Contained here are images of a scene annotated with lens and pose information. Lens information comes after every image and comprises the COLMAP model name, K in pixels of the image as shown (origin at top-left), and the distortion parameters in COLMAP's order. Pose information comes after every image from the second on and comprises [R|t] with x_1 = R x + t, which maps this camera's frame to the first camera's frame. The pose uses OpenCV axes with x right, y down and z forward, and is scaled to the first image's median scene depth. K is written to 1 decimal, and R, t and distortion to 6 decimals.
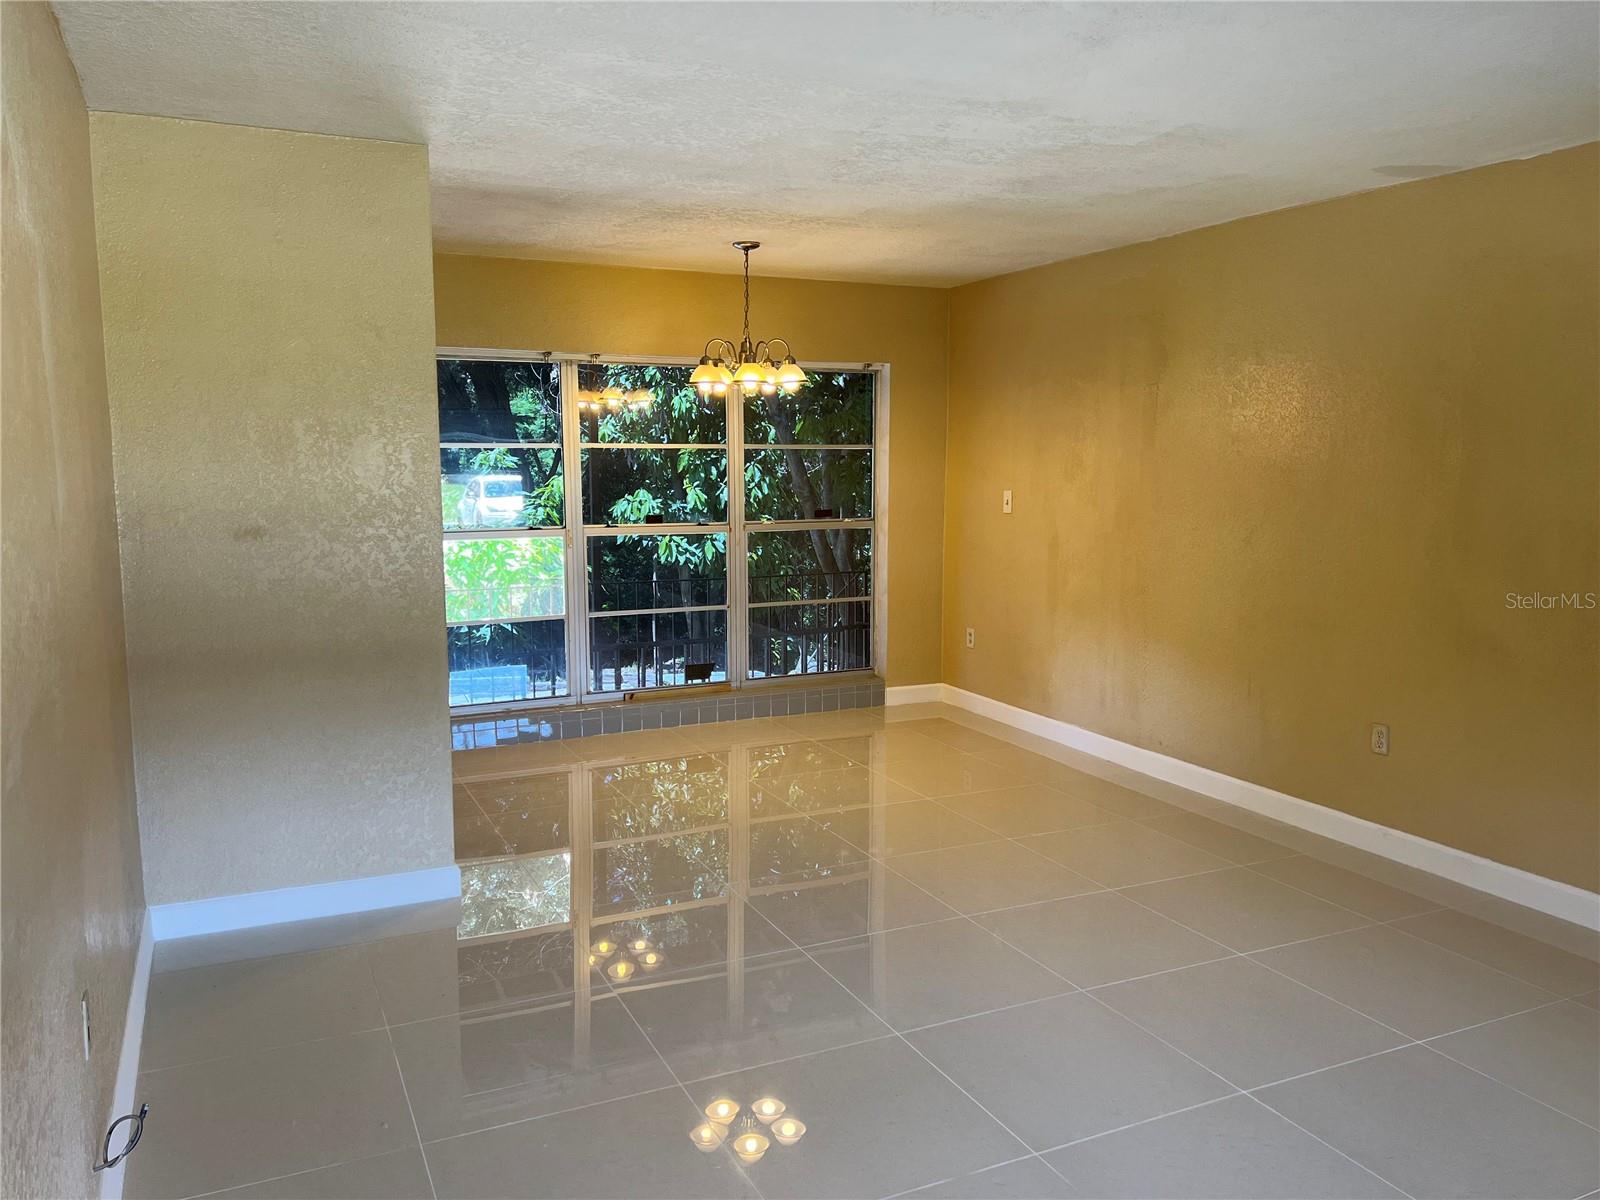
lens RADIAL K [[1220.6, 0, 800.0], [0, 1220.6, 600.0], [0, 0, 1]] dist [0.121992, -0.008967]
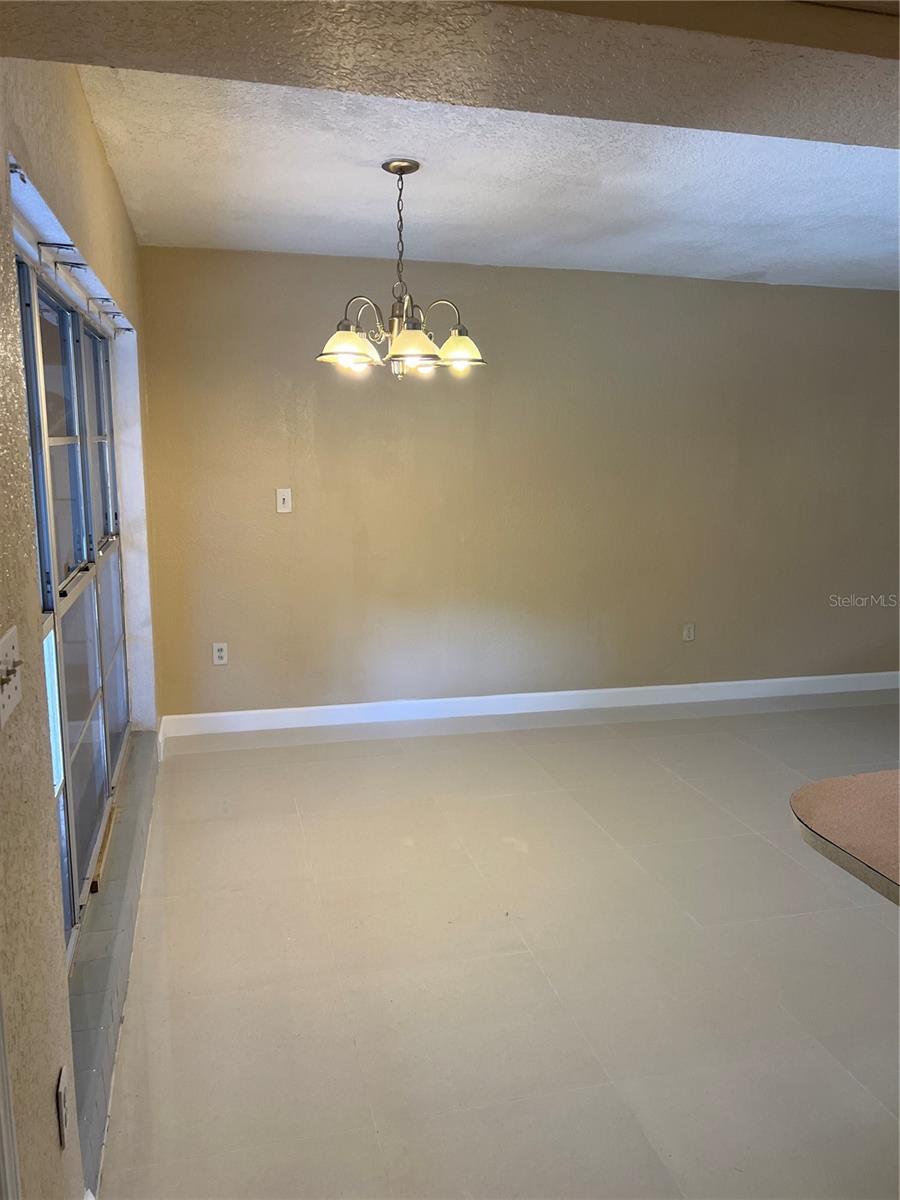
lens RADIAL K [[915.5, 0, 450.0], [0, 915.5, 600.0], [0, 0, 1]] dist [0.121992, -0.008967]
pose [[0.192079, -0.167189, 0.967033, -0.549610], [0.109286, 0.982897, 0.148225, -0.103445], [-0.975275, 0.077212, 0.207065, 0.788675]]
